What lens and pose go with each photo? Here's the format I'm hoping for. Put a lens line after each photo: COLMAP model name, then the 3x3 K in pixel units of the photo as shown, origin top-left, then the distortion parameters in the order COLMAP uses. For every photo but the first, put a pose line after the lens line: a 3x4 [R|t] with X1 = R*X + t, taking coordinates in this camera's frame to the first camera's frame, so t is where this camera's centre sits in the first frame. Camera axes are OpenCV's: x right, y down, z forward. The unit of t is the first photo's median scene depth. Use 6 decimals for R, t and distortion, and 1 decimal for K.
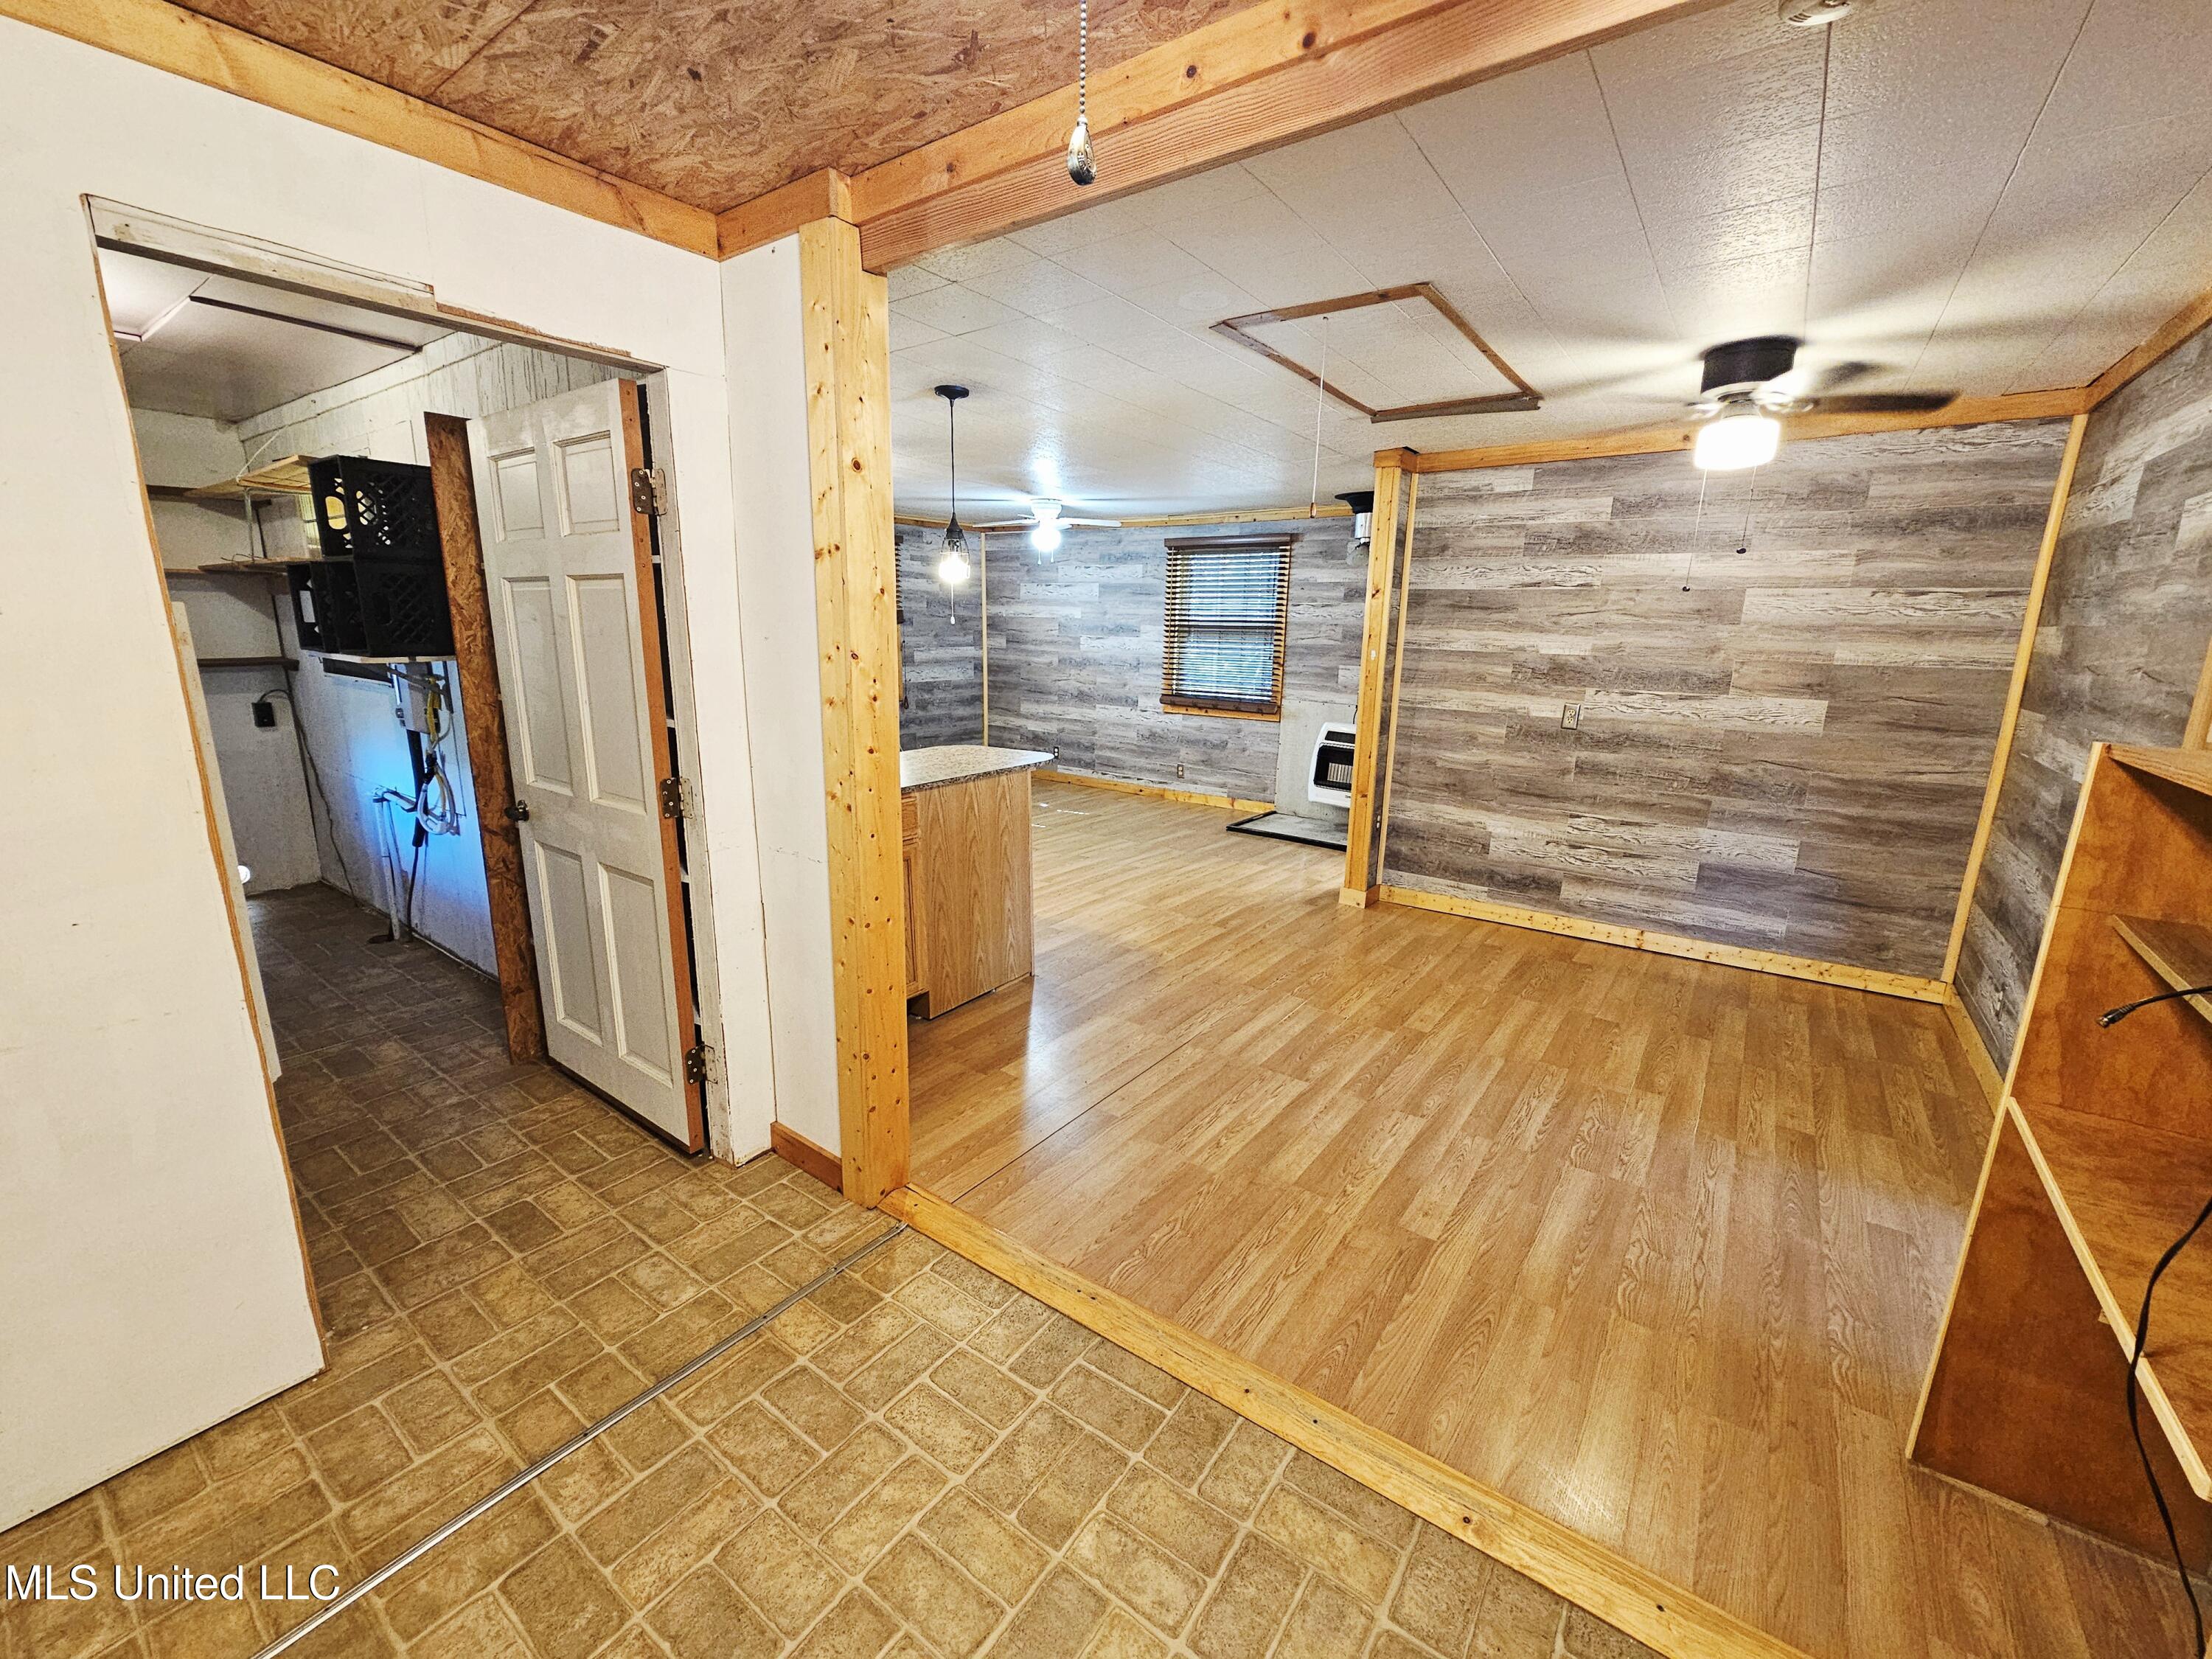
lens RADIAL K [[903.7, 0, 1097.7], [0, 903.7, 835.6], [0, 0, 1]] dist [-0.003634, 0.000863]
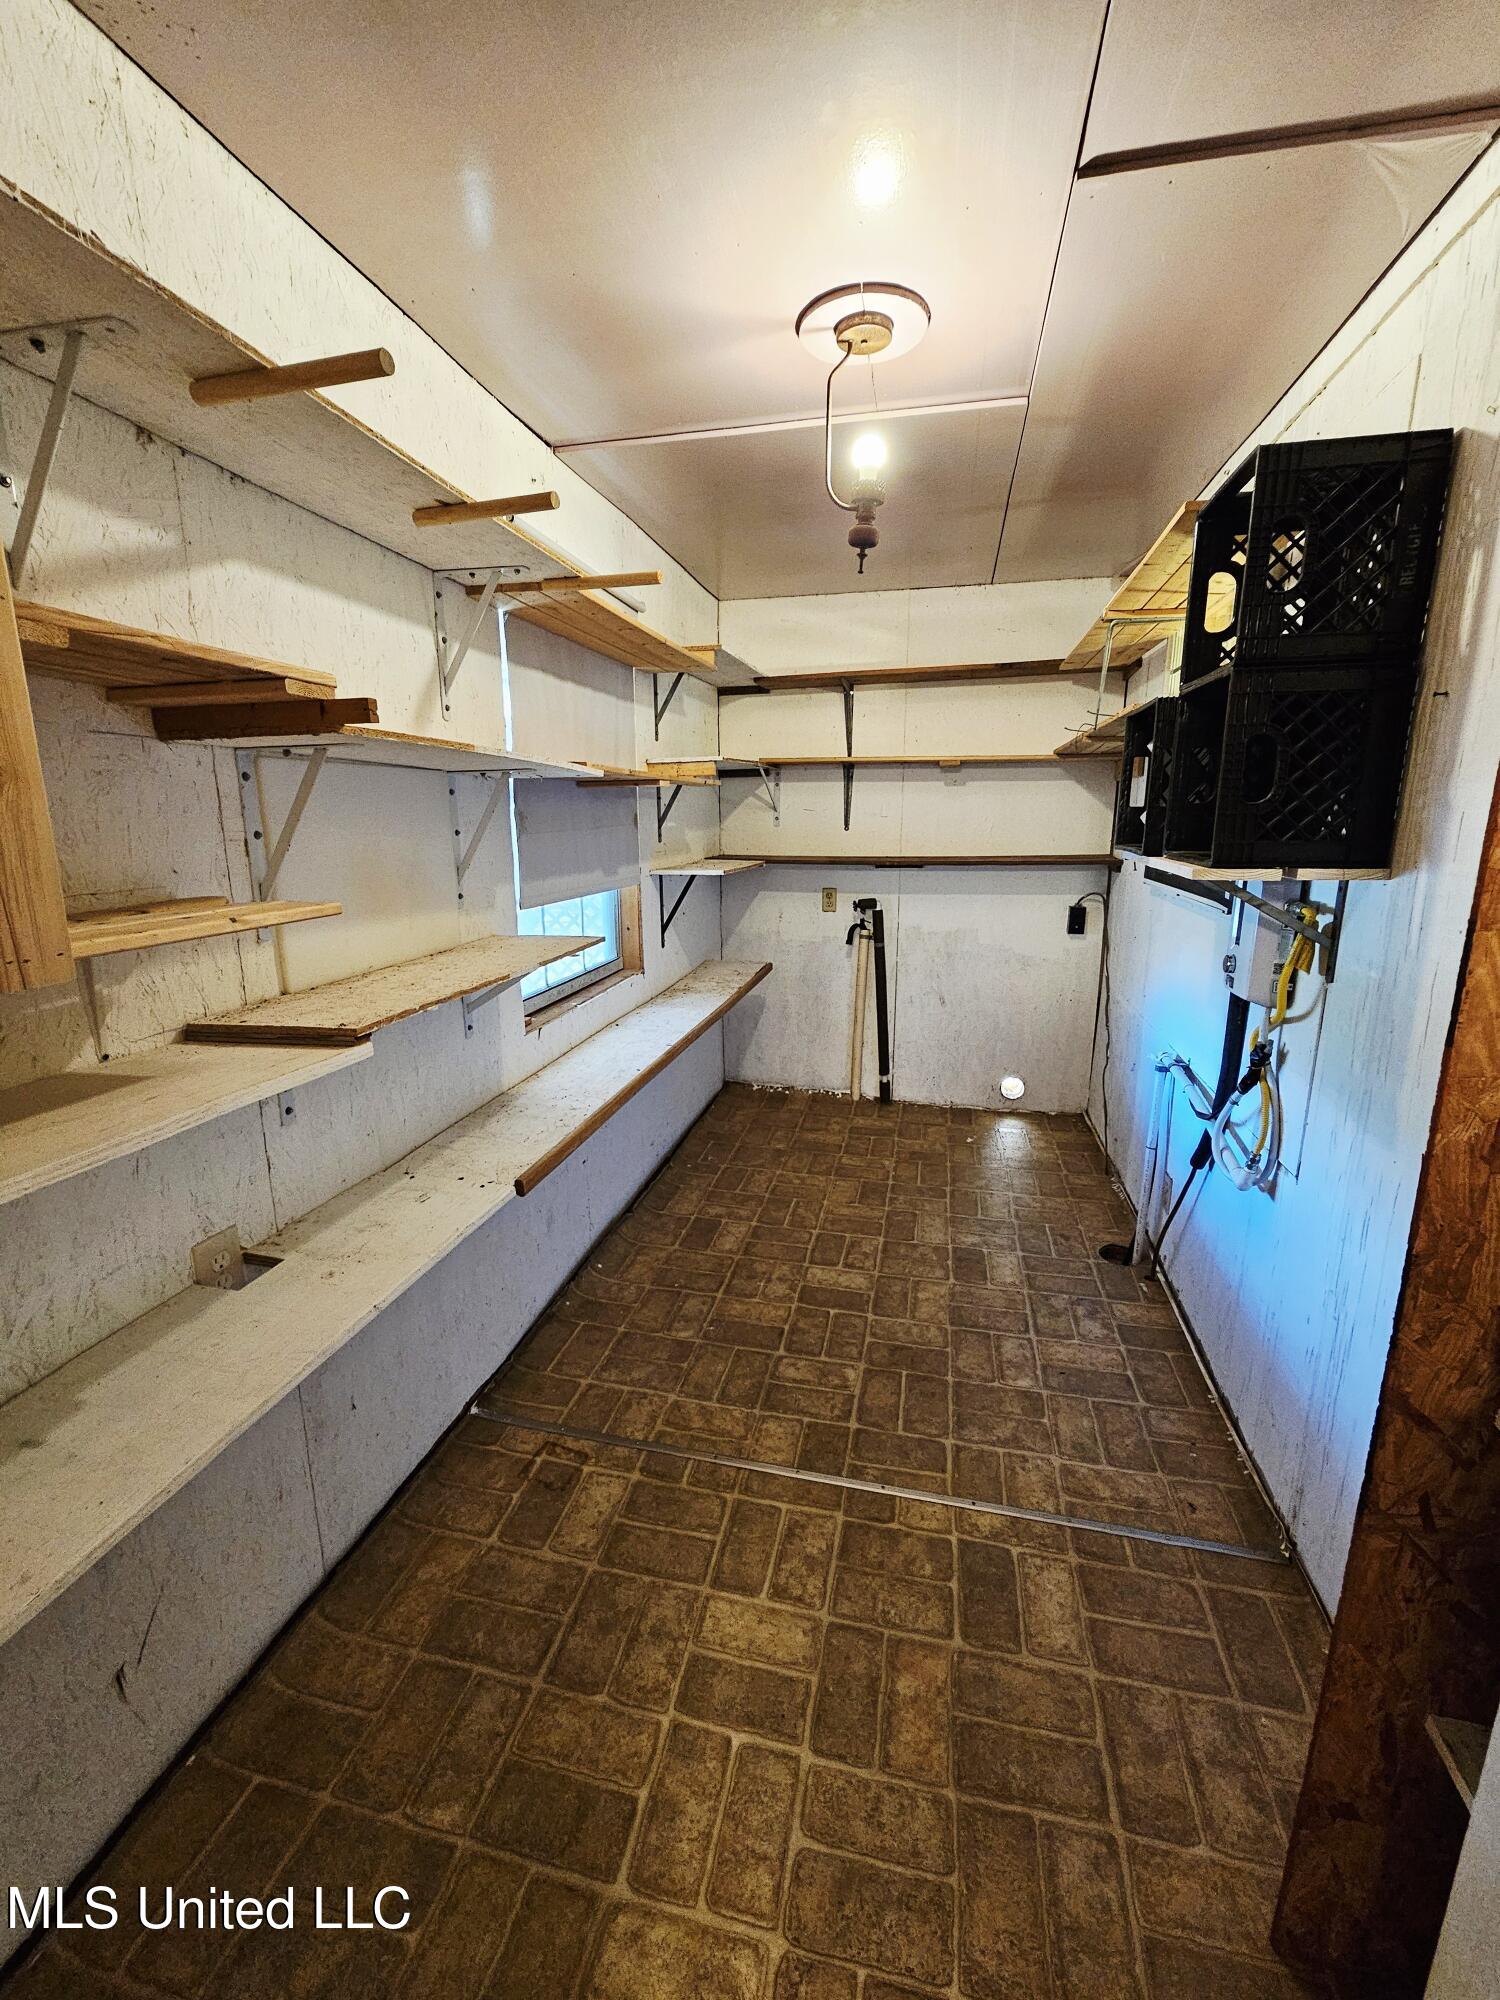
lens RADIAL K [[817.1, 0, 748.4], [0, 817.1, 996.8], [0, 0, 1]] dist [-0.003634, 0.000863]
pose [[0.395808, 0.179592, -0.900601, -0.422846], [-0.196238, 0.974580, 0.108100, -0.110185], [0.897122, 0.133945, 0.420989, 0.509520]]
